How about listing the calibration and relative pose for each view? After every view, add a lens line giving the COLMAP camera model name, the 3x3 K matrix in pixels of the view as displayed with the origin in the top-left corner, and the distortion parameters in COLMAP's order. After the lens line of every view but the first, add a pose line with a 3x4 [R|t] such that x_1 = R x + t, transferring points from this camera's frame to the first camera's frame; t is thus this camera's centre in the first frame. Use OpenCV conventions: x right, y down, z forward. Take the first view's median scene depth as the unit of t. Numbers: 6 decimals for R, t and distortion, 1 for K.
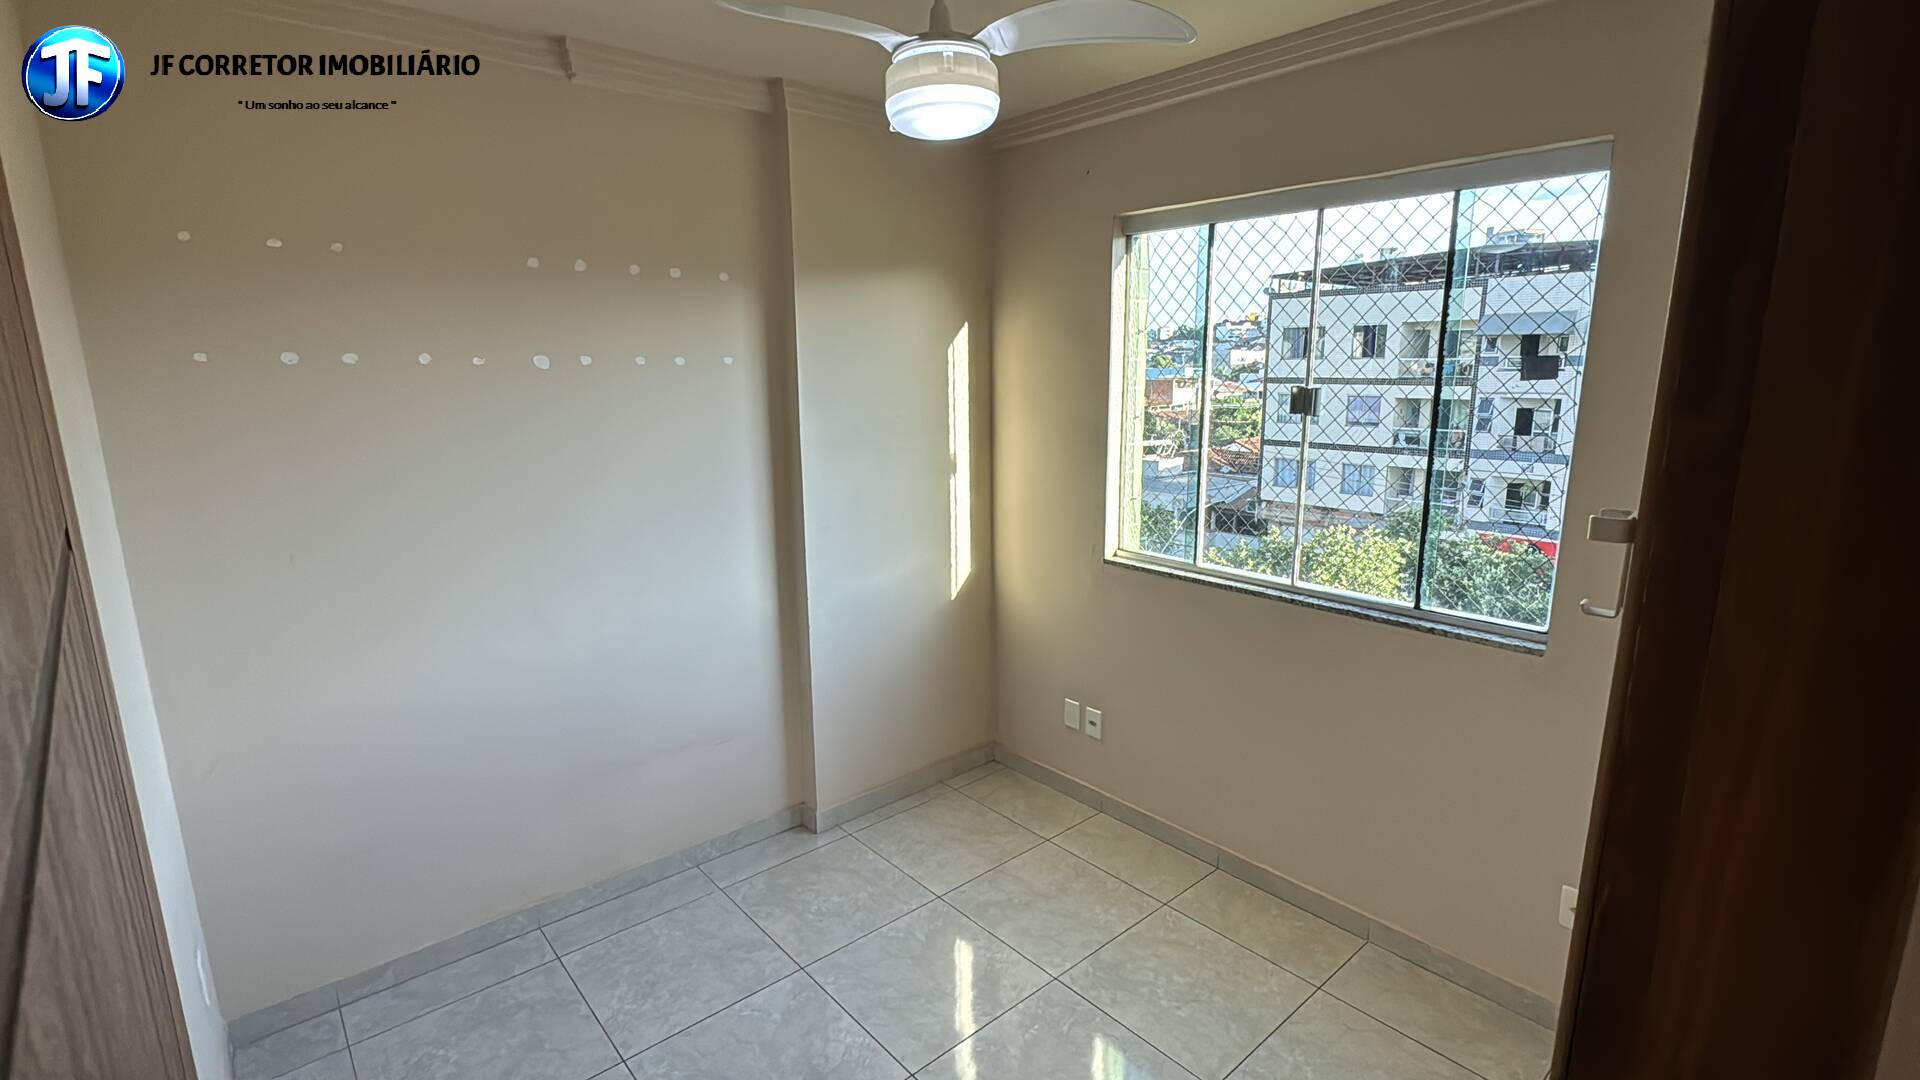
lens RADIAL K [[874.7, 0, 960.0], [0, 874.7, 540.0], [0, 0, 1]] dist [-0.003615, 0.000483]
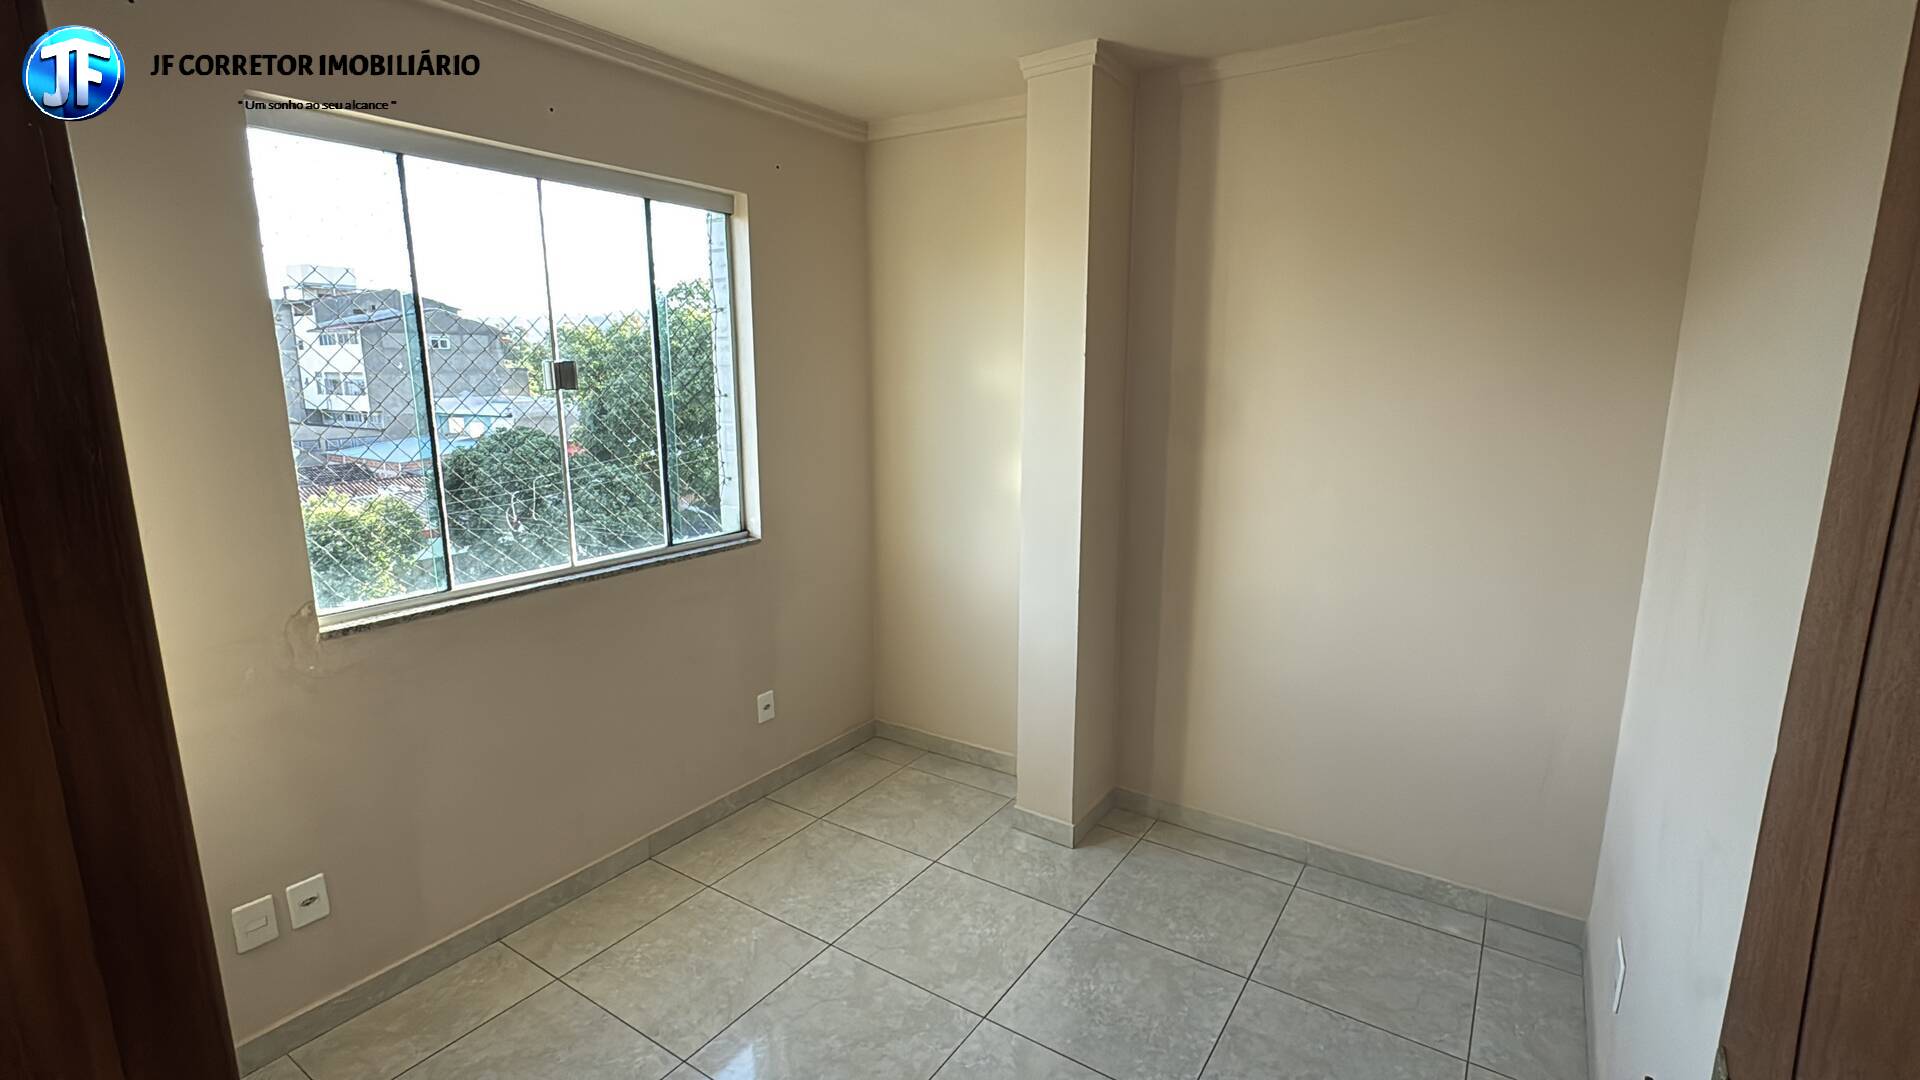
lens RADIAL K [[874.7, 0, 960.0], [0, 874.7, 540.0], [0, 0, 1]] dist [-0.003615, 0.000483]
pose [[-0.269023, -0.185257, 0.945149, -0.631405], [0.186674, 0.952689, 0.239869, -0.125309], [-0.944870, 0.240965, -0.221713, 0.757915]]
